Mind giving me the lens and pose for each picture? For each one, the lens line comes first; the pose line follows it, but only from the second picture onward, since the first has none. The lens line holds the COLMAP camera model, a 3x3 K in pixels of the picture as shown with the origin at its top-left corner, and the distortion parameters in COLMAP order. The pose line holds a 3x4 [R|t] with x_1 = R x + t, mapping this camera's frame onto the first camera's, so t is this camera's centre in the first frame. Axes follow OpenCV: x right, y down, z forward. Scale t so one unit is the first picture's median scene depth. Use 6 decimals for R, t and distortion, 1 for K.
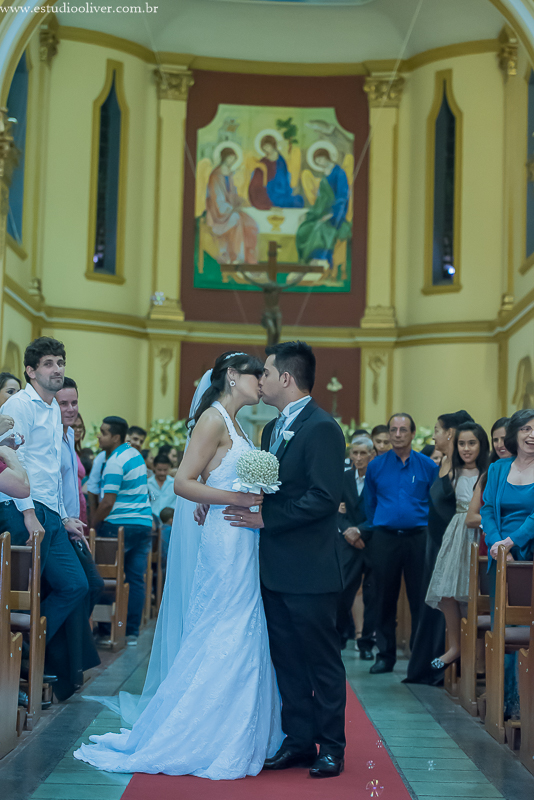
lens RADIAL K [[1623.9, 0, 267.0], [0, 1623.9, 400.0], [0, 0, 1]] dist [-0.053887, -0.157813]
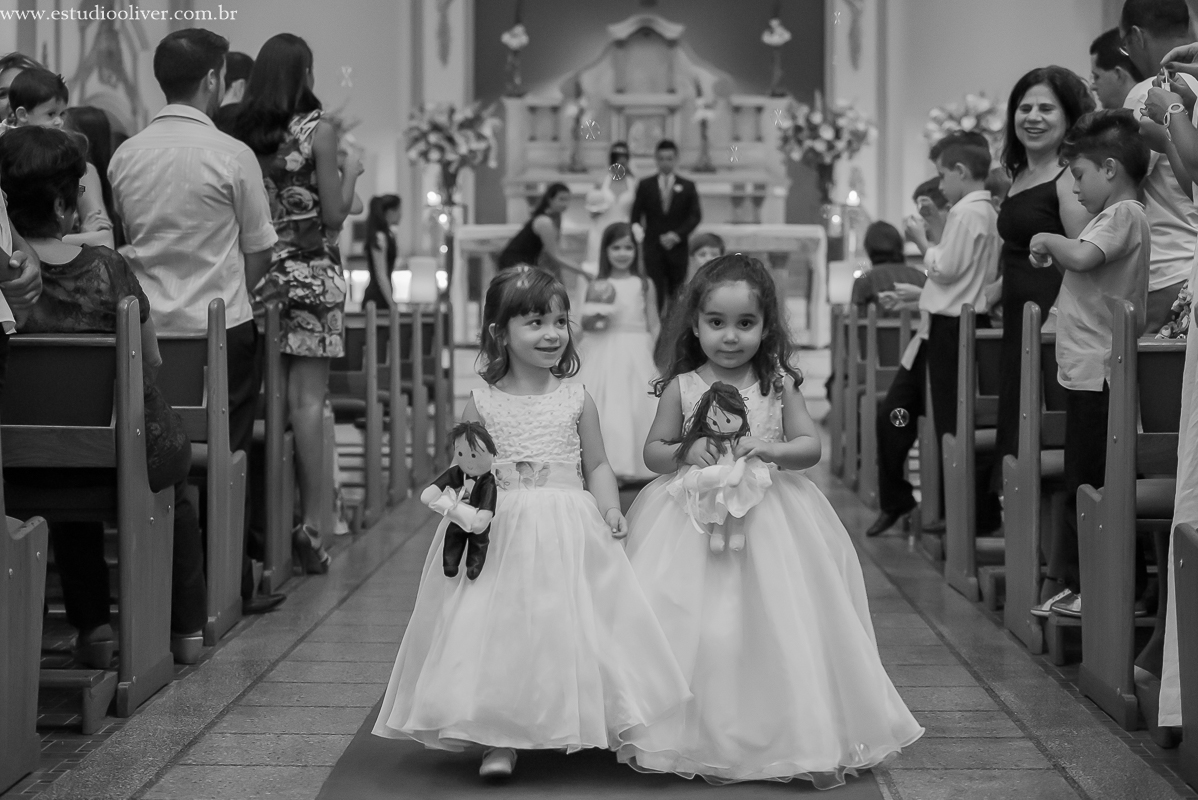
lens RADIAL K [[2431.8, 0, 599.0], [0, 2431.8, 400.0], [0, 0, 1]] dist [-0.053887, -0.157813]
pose [[0.999435, -0.023668, -0.023870, 0.001779], [0.026126, 0.993748, 0.108549, 0.023088], [0.021152, -0.109111, 0.993804, 0.254611]]
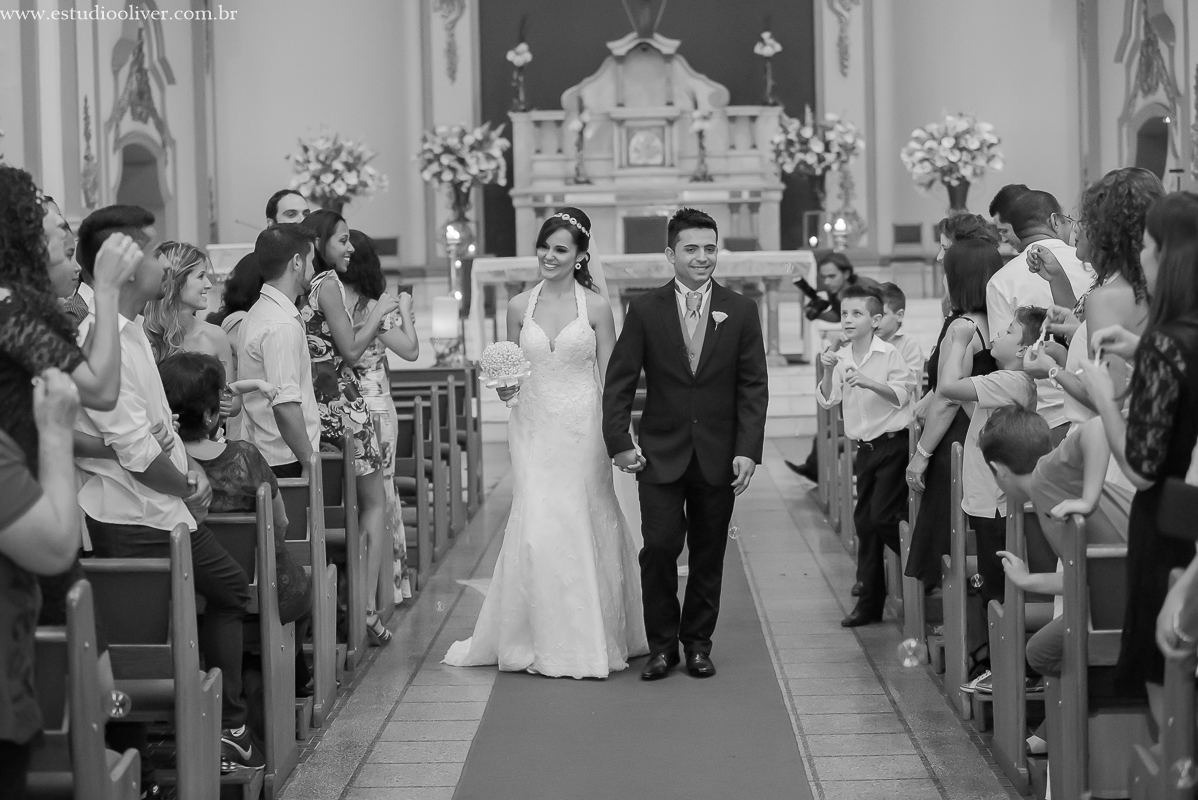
lens RADIAL K [[2431.8, 0, 599.0], [0, 2431.8, 400.0], [0, 0, 1]] dist [-0.053887, -0.157813]
pose [[0.998494, -0.047823, -0.026879, 0.002310], [0.050837, 0.990765, 0.125701, 0.003615], [0.020620, -0.126878, 0.991704, 0.211888]]
